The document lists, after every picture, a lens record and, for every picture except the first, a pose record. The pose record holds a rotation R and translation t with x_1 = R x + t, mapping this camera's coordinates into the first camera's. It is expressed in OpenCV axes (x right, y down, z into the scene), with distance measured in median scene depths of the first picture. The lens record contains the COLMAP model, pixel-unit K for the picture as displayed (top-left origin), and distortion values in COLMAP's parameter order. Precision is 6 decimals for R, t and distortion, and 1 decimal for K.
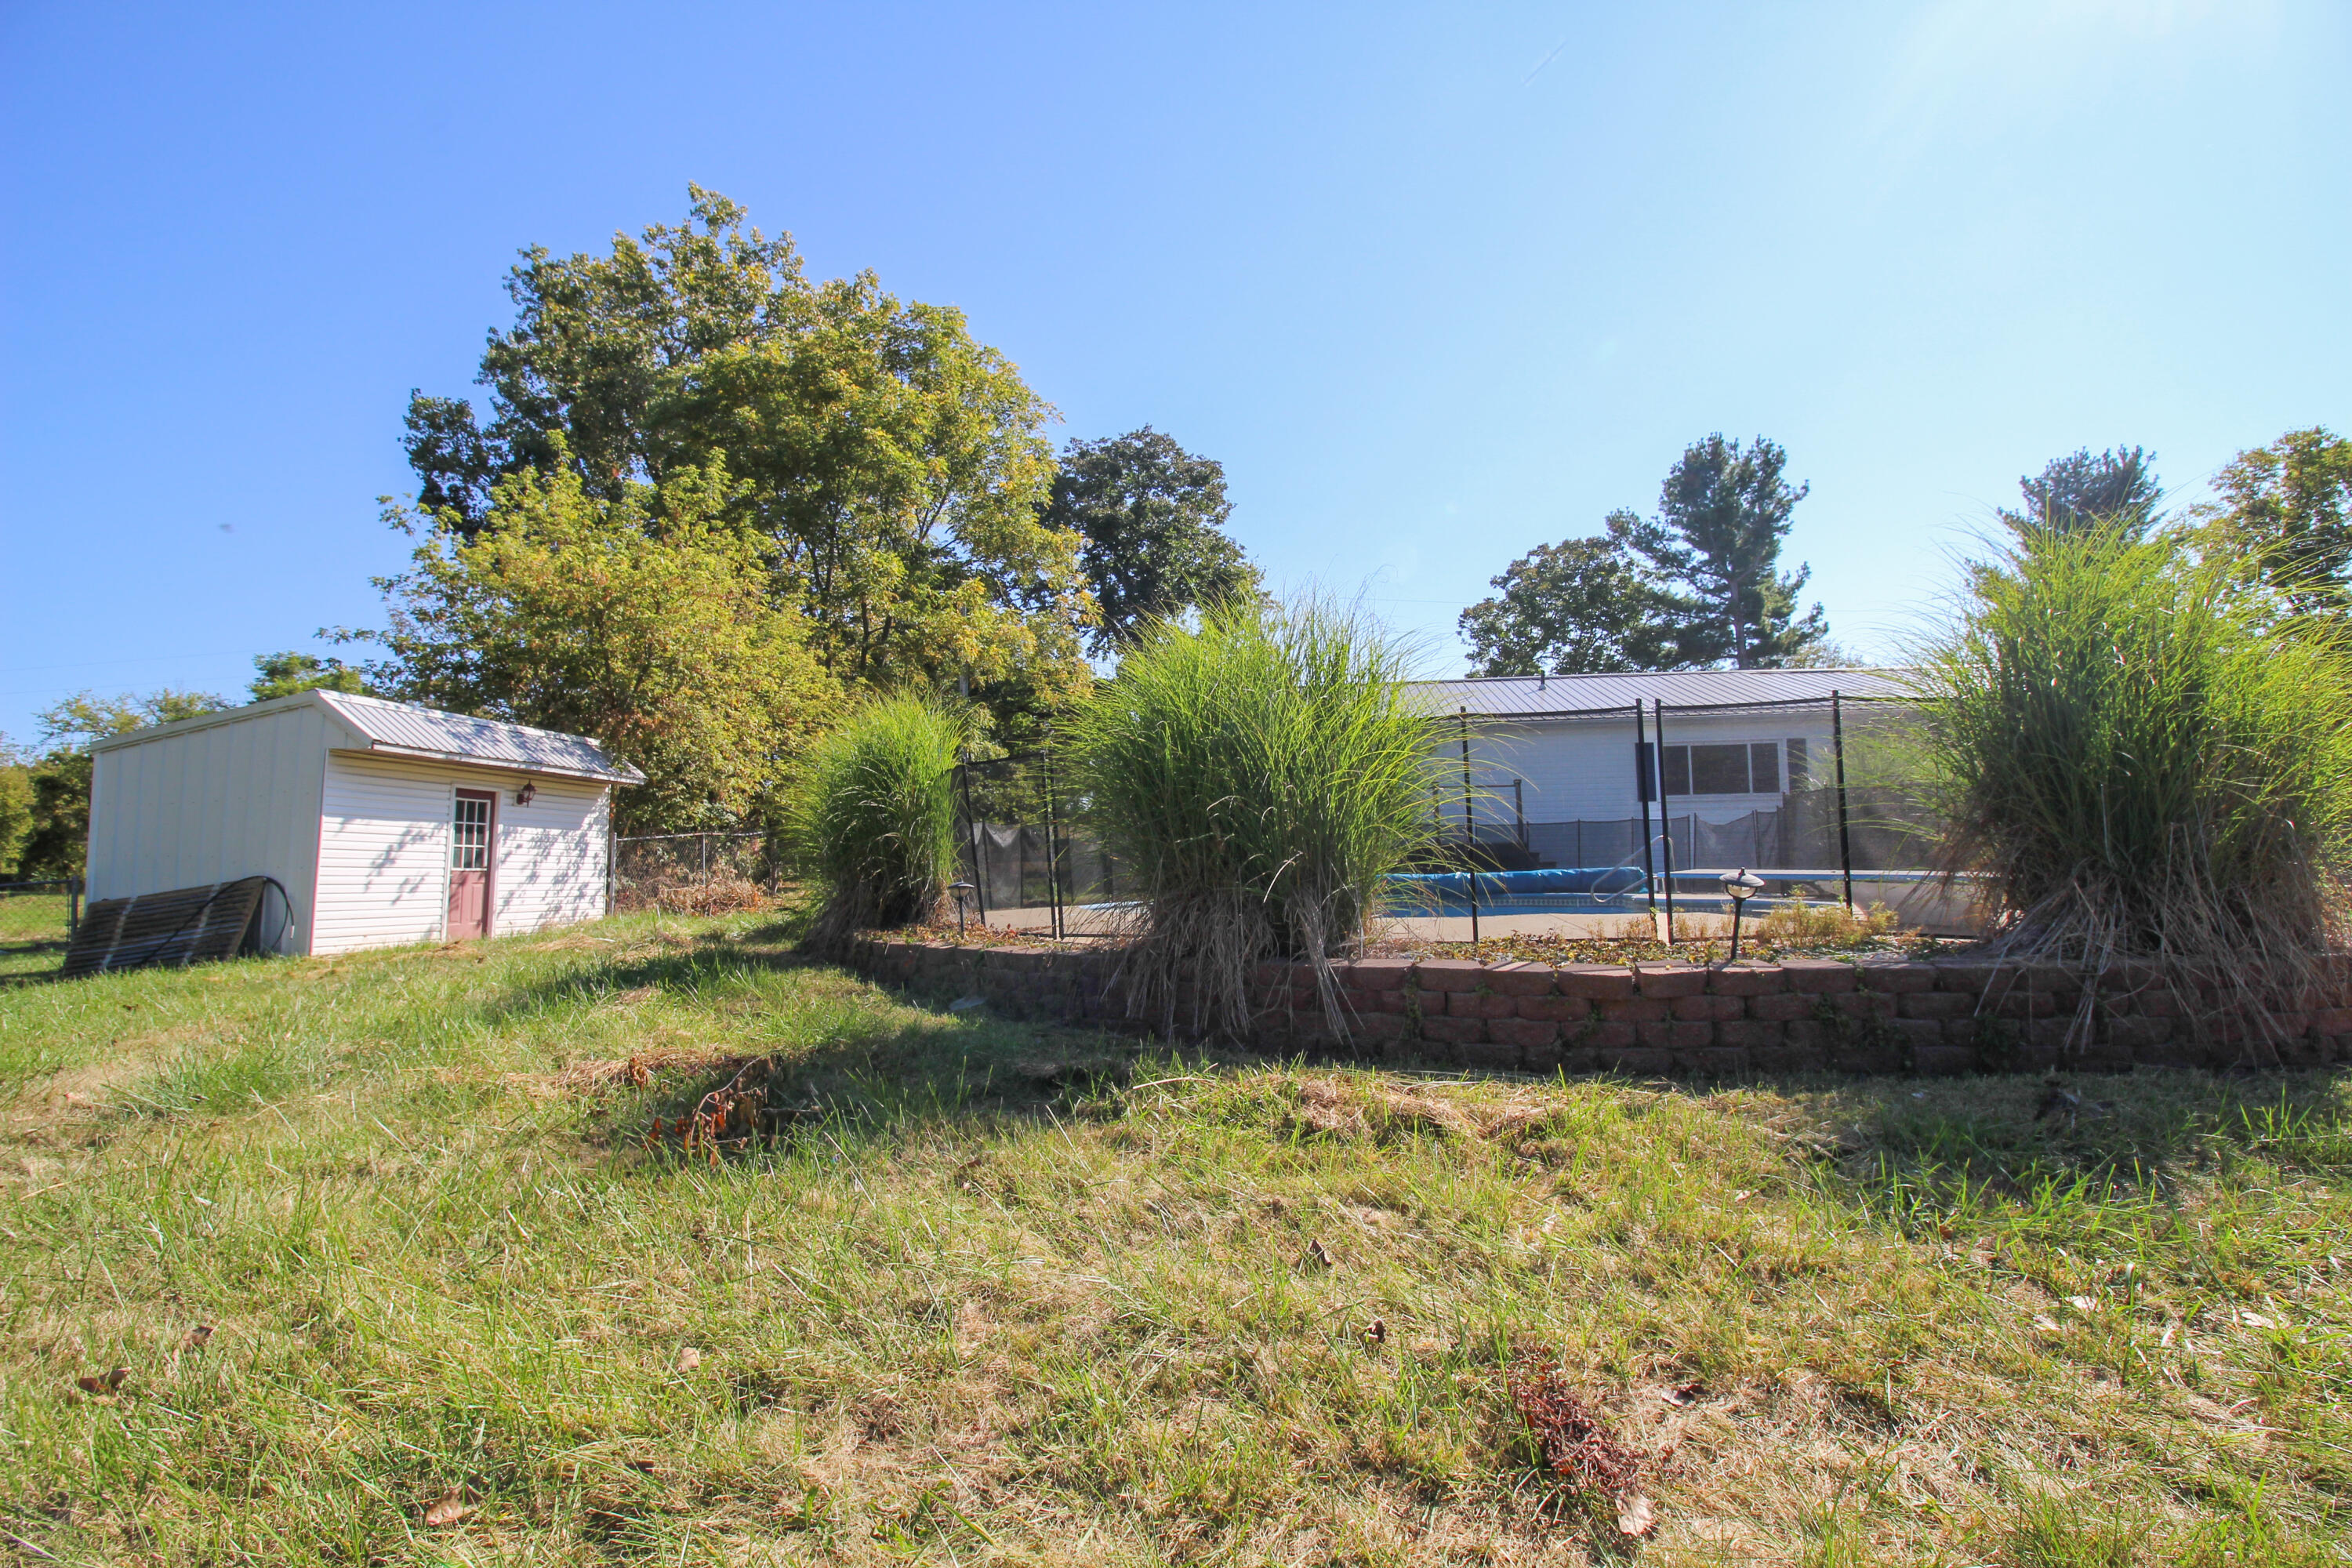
lens RADIAL K [[1089.9, 0, 1177.8], [0, 1089.9, 786.6], [0, 0, 1]] dist [-0.000920, -0.012247]
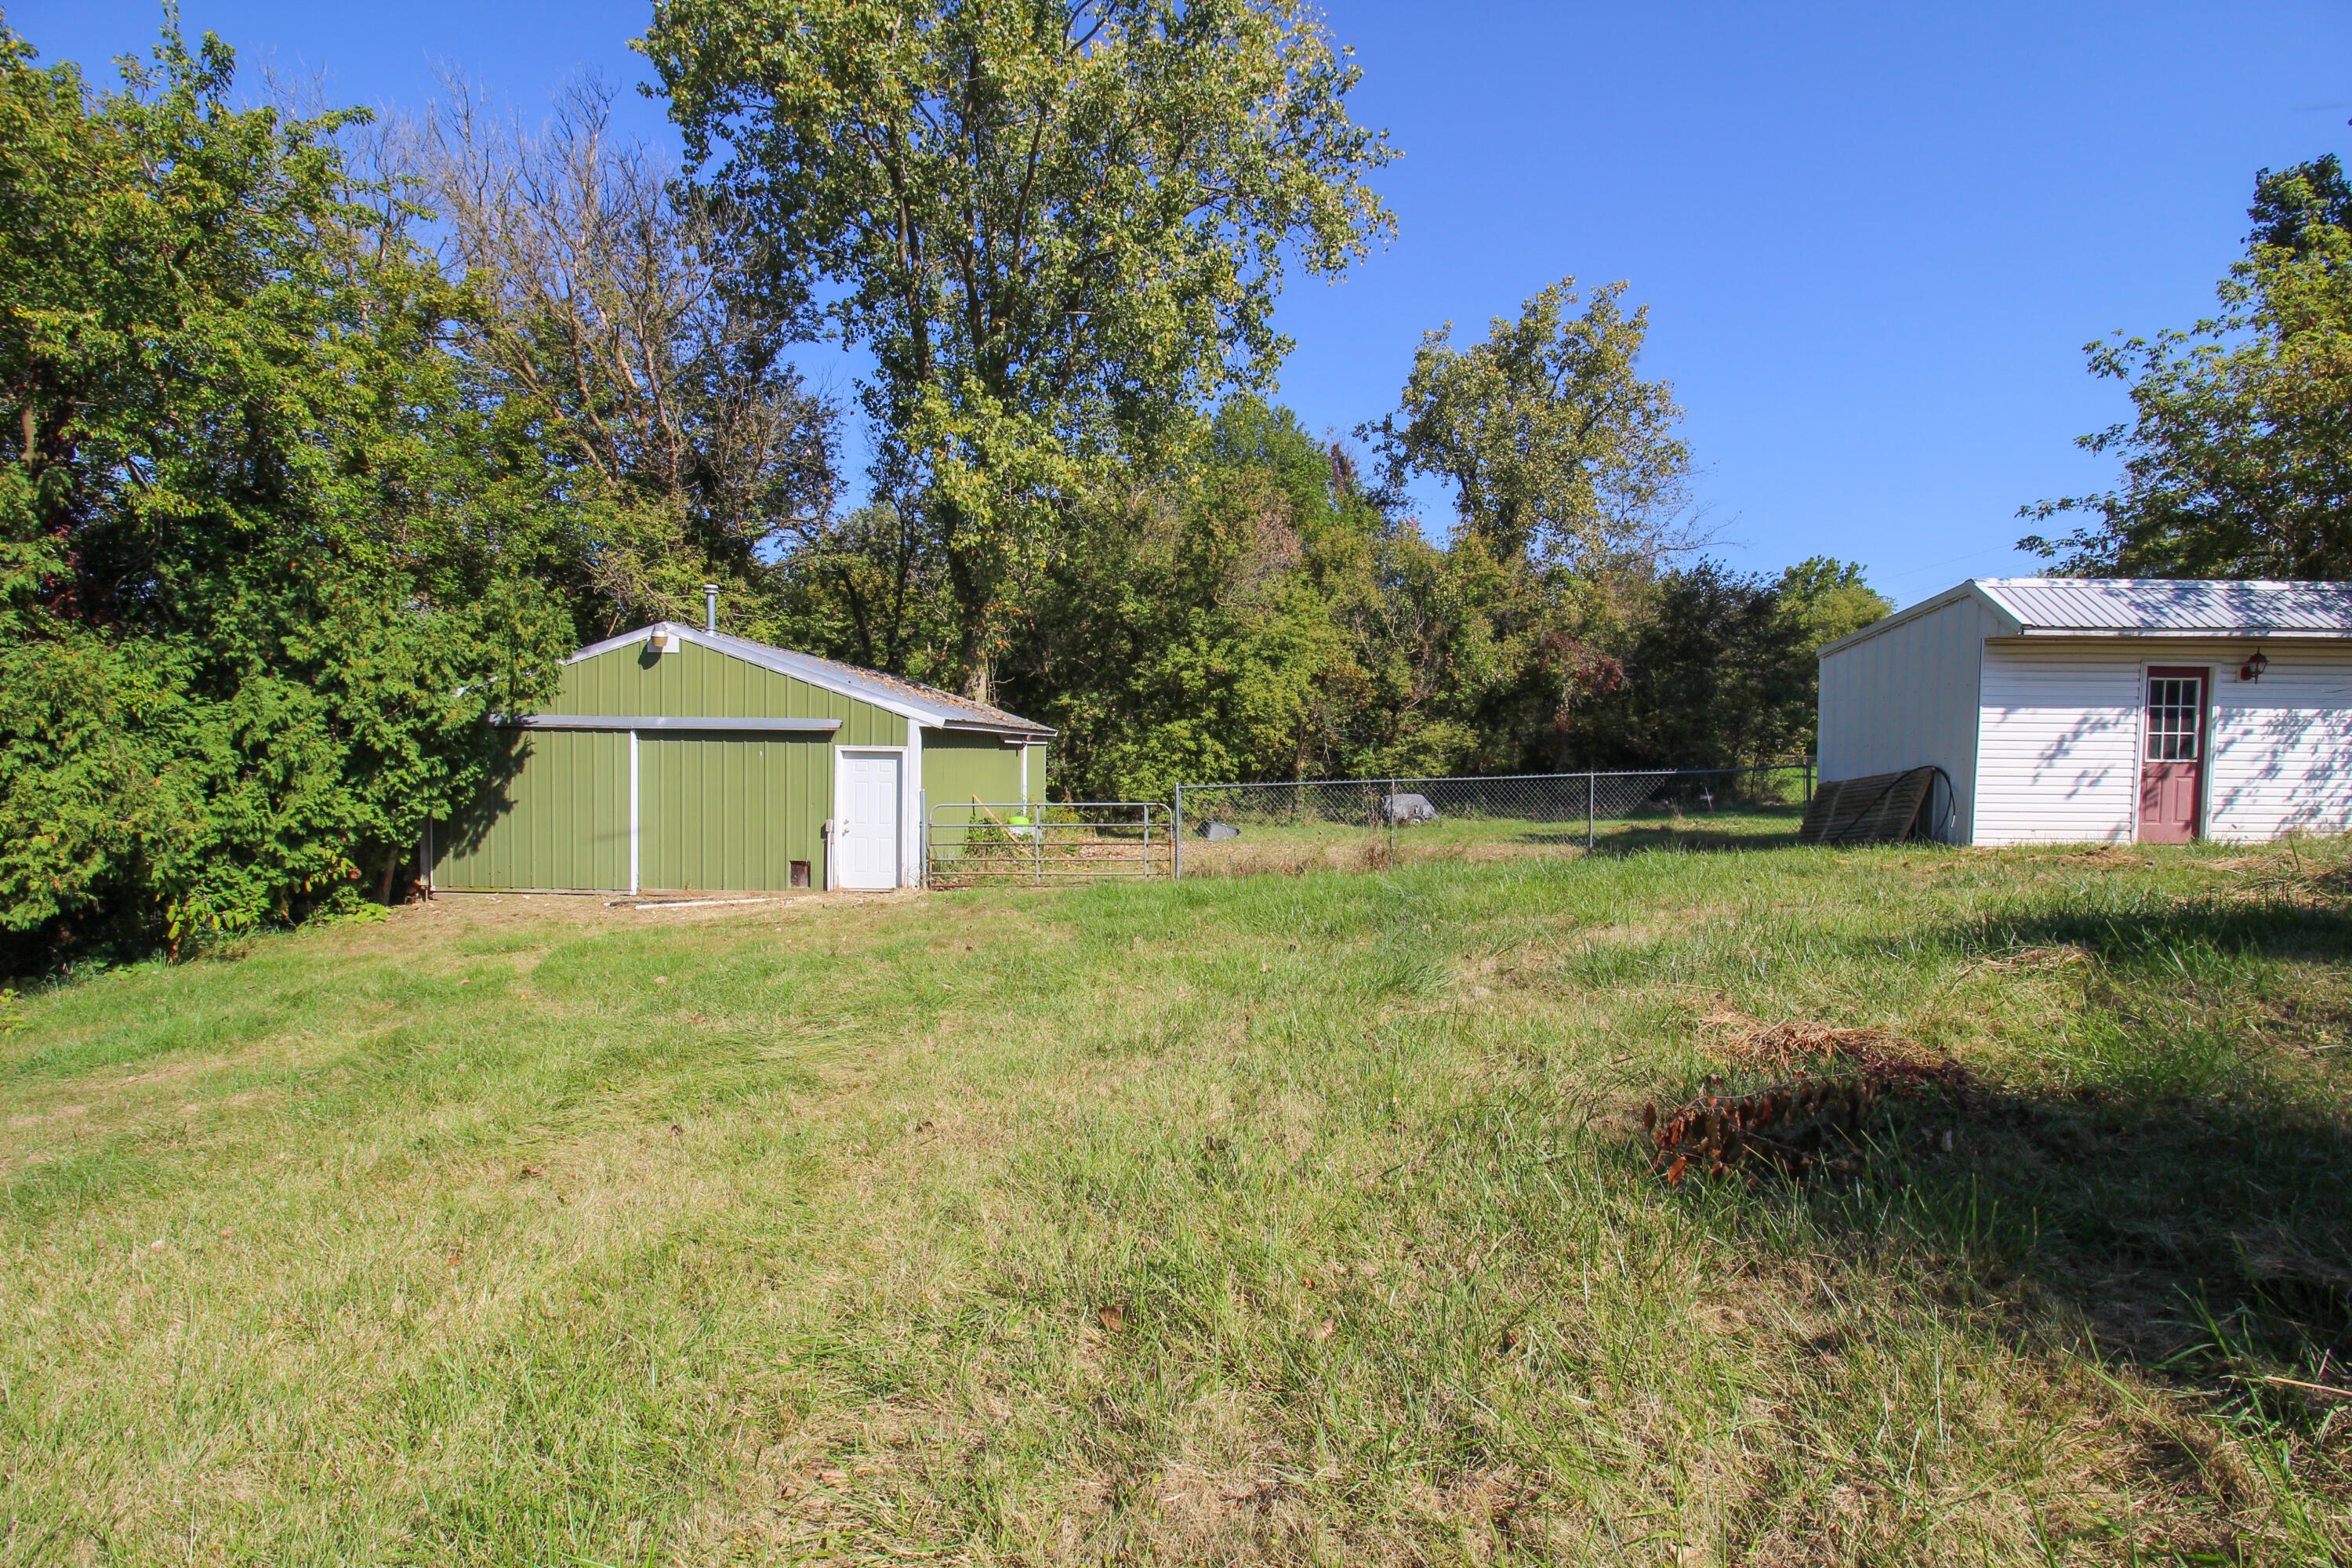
lens RADIAL K [[1089.9, 0, 1177.8], [0, 1089.9, 786.6], [0, 0, 1]] dist [-0.000920, -0.012247]
pose [[0.134418, 0.047160, -0.989802, 0.081223], [0.074051, 0.995596, 0.057493, -0.010000], [0.988154, -0.081024, 0.130334, 0.119544]]
